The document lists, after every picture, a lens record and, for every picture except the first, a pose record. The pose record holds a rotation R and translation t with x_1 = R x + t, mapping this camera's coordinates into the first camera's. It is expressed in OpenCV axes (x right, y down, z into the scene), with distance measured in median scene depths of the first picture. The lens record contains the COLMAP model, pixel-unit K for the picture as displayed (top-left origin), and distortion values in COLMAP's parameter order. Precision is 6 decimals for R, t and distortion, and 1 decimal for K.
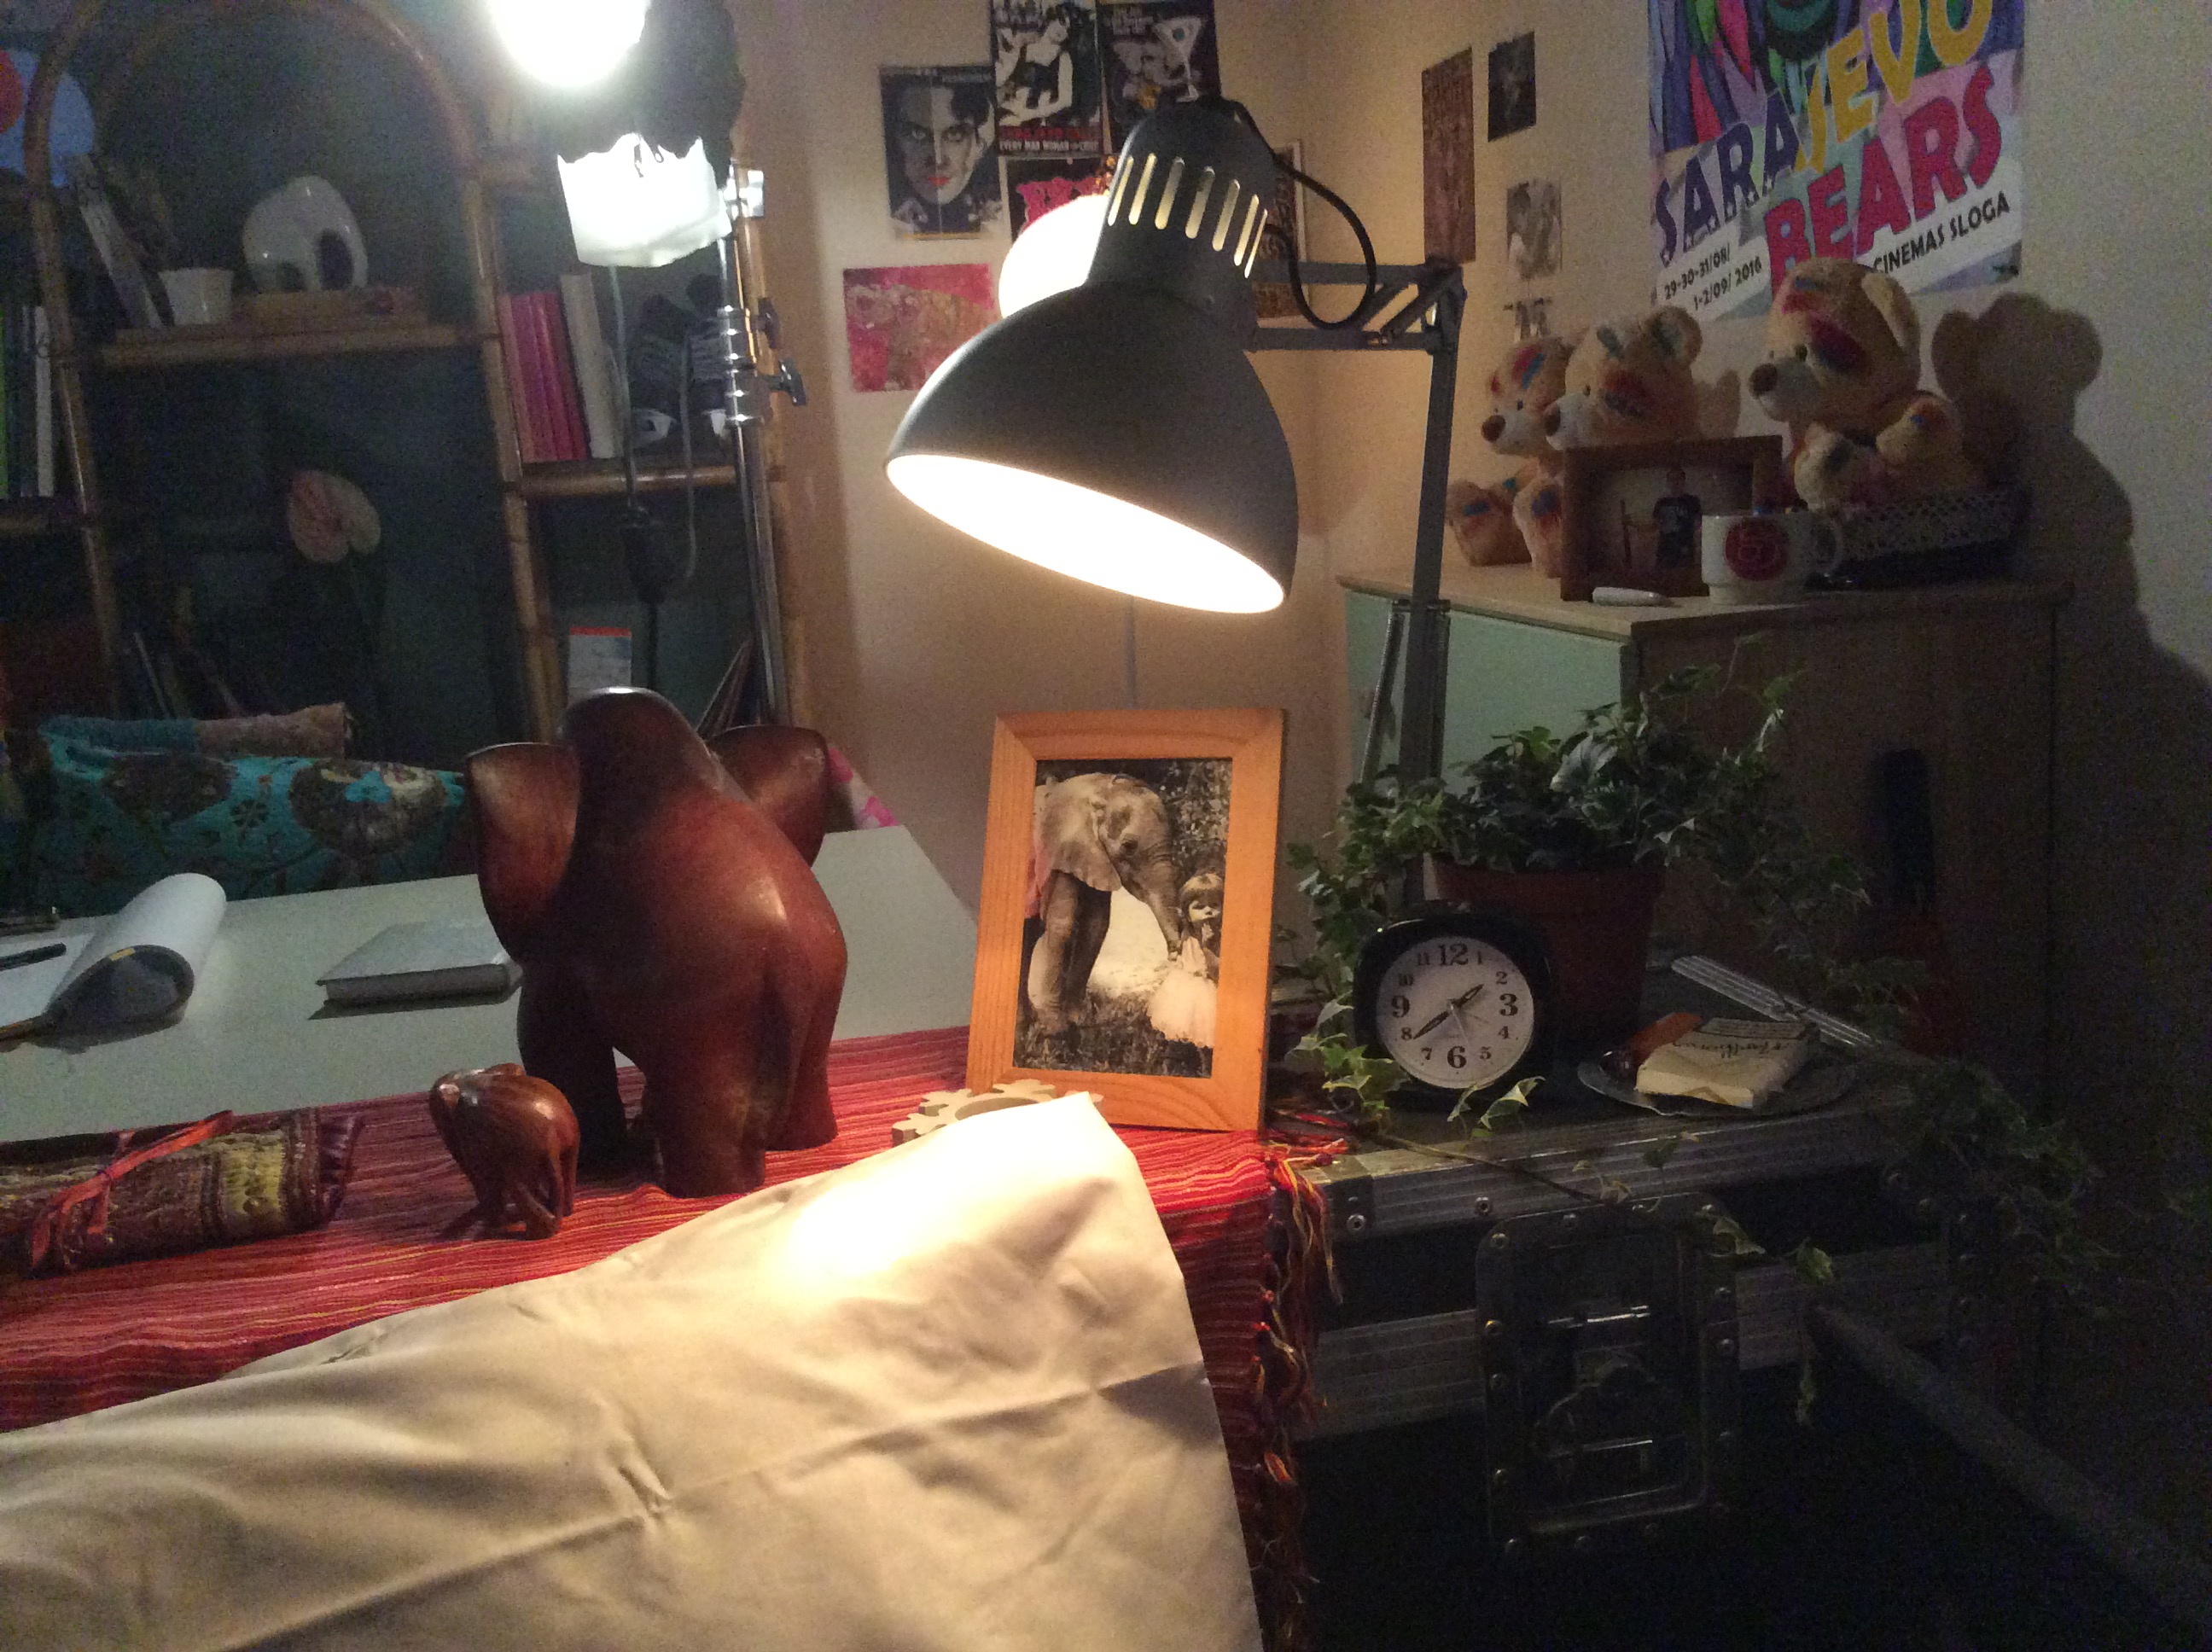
lens RADIAL K [[2045.8, 0, 1102.8], [0, 2045.8, 832.1], [0, 0, 1]] dist [0.024244, 0.000000]
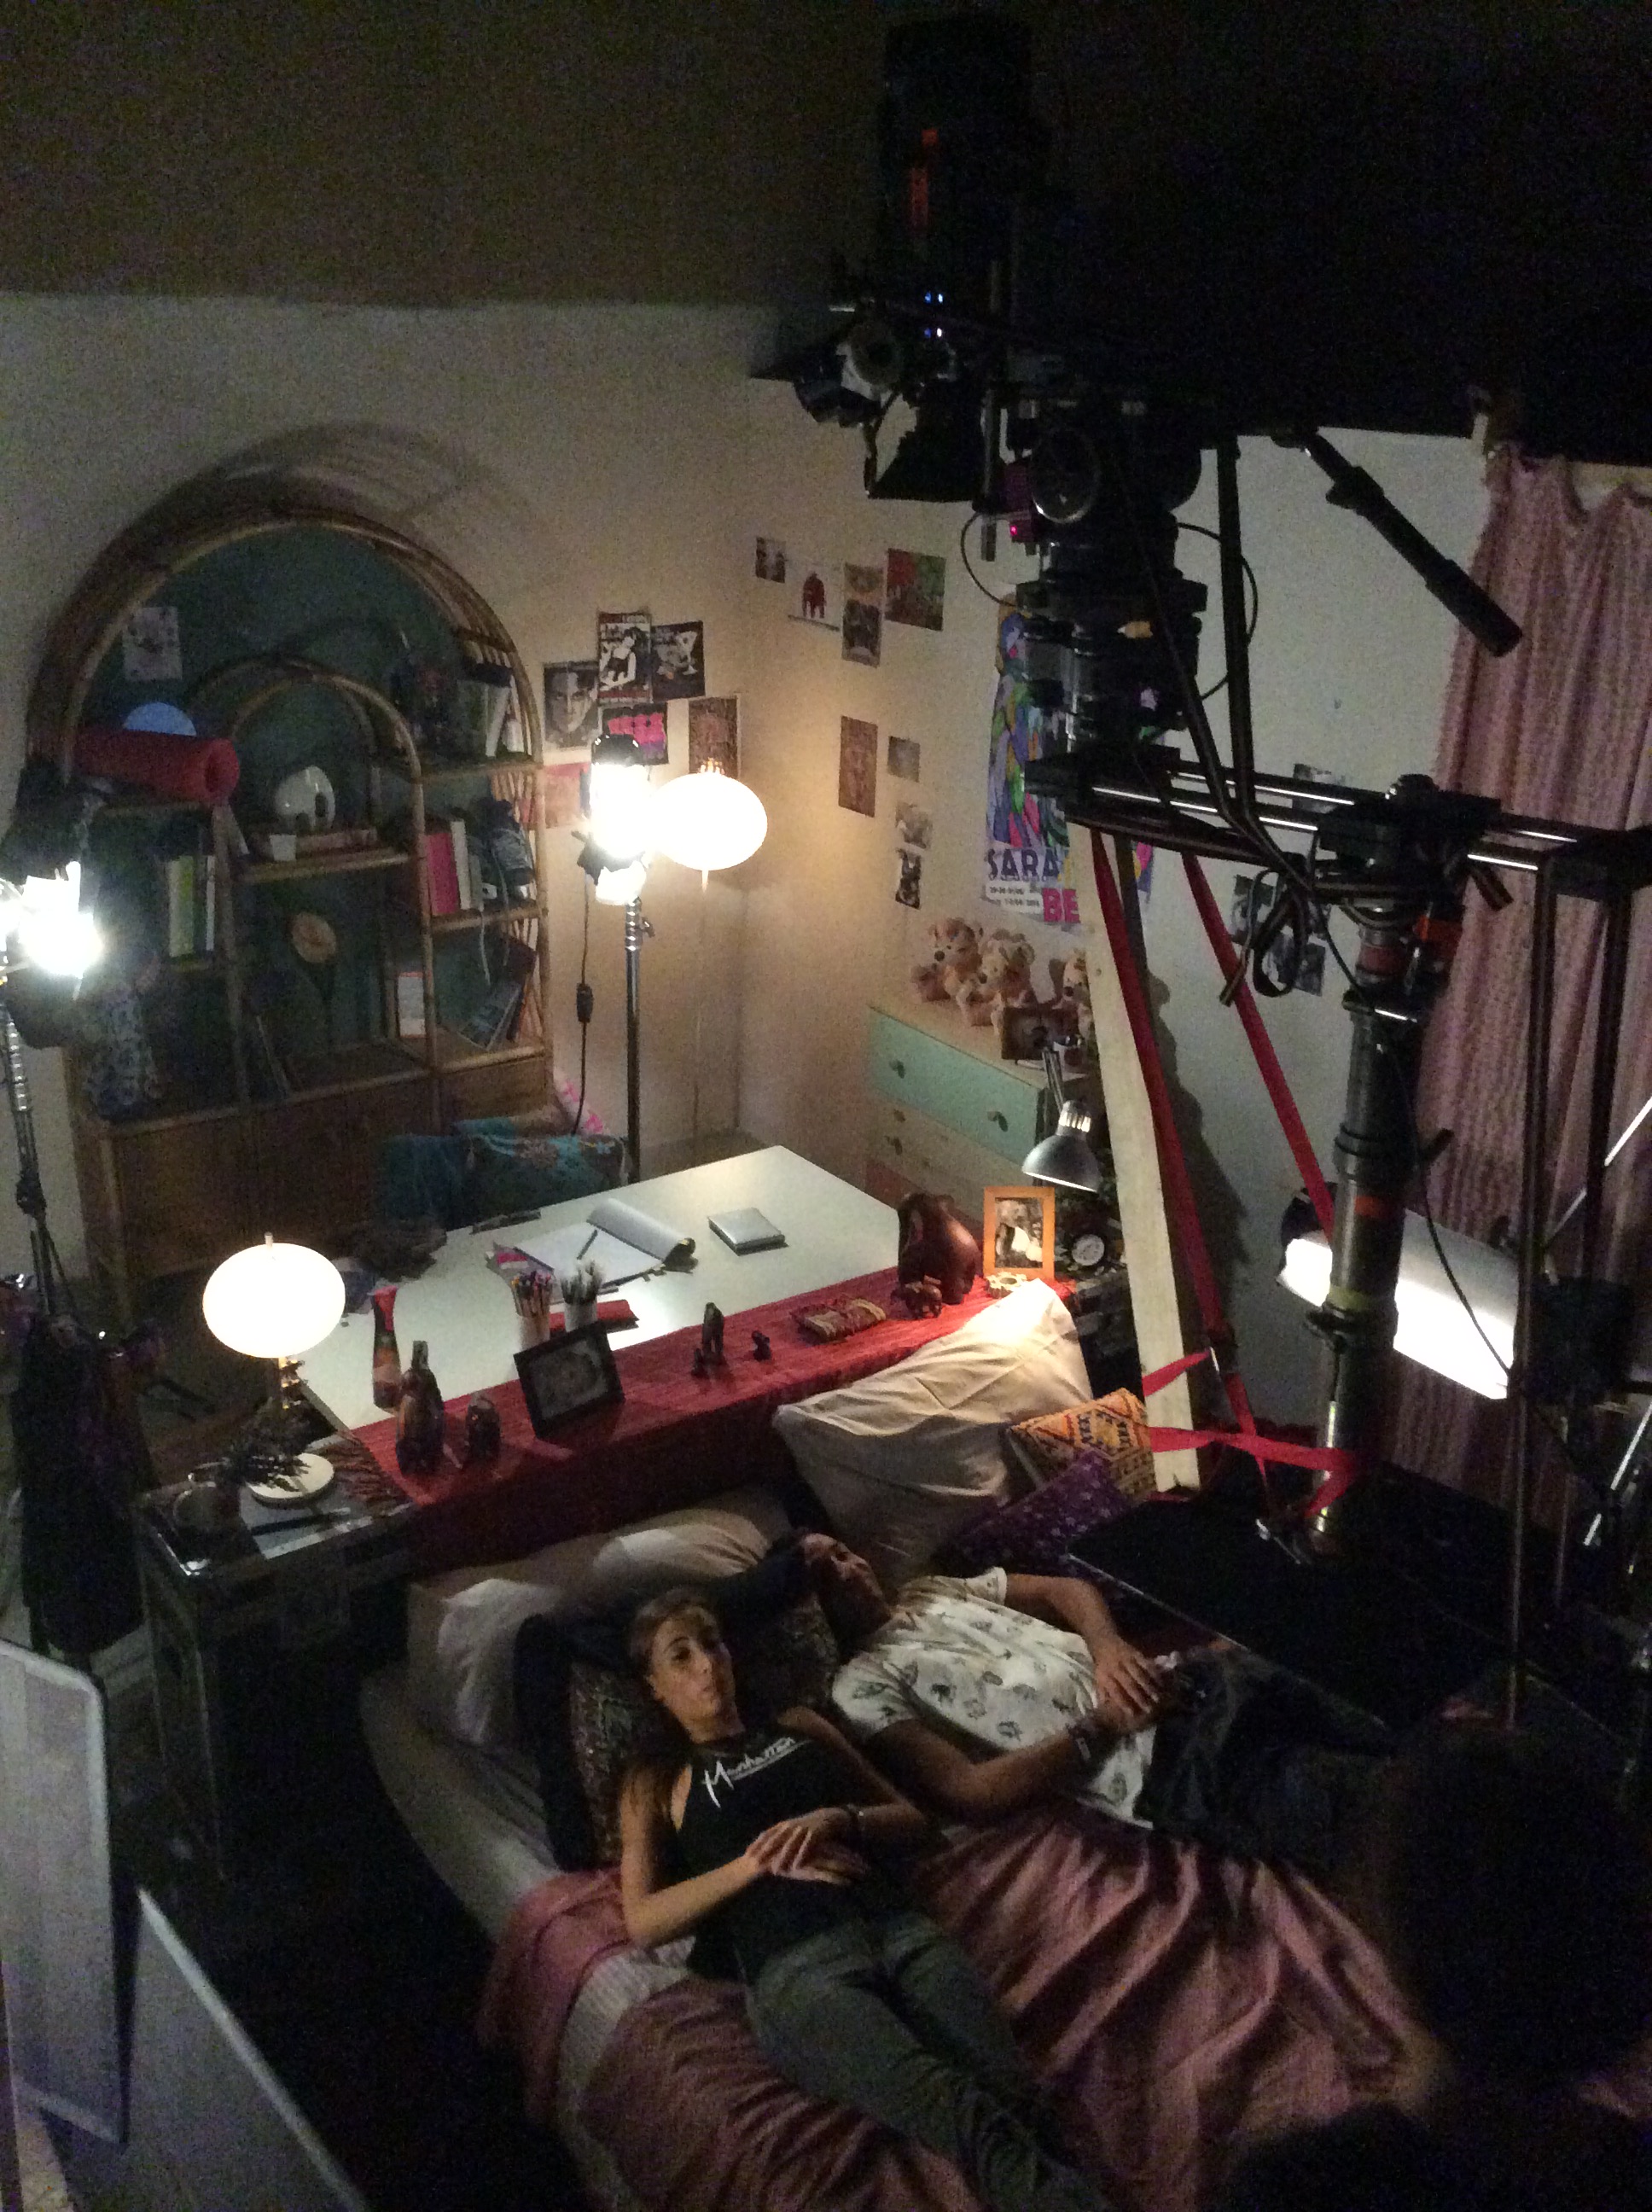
lens RADIAL K [[2045.8, 0, 825.4], [0, 2045.8, 1106.2], [0, 0, 1]] dist [0.024244, 0.000000]
pose [[0.914715, -0.065237, 0.398799, -0.728814], [-0.005850, 0.984642, 0.174489, -0.343686], [-0.404057, -0.161941, 0.900285, -0.957442]]
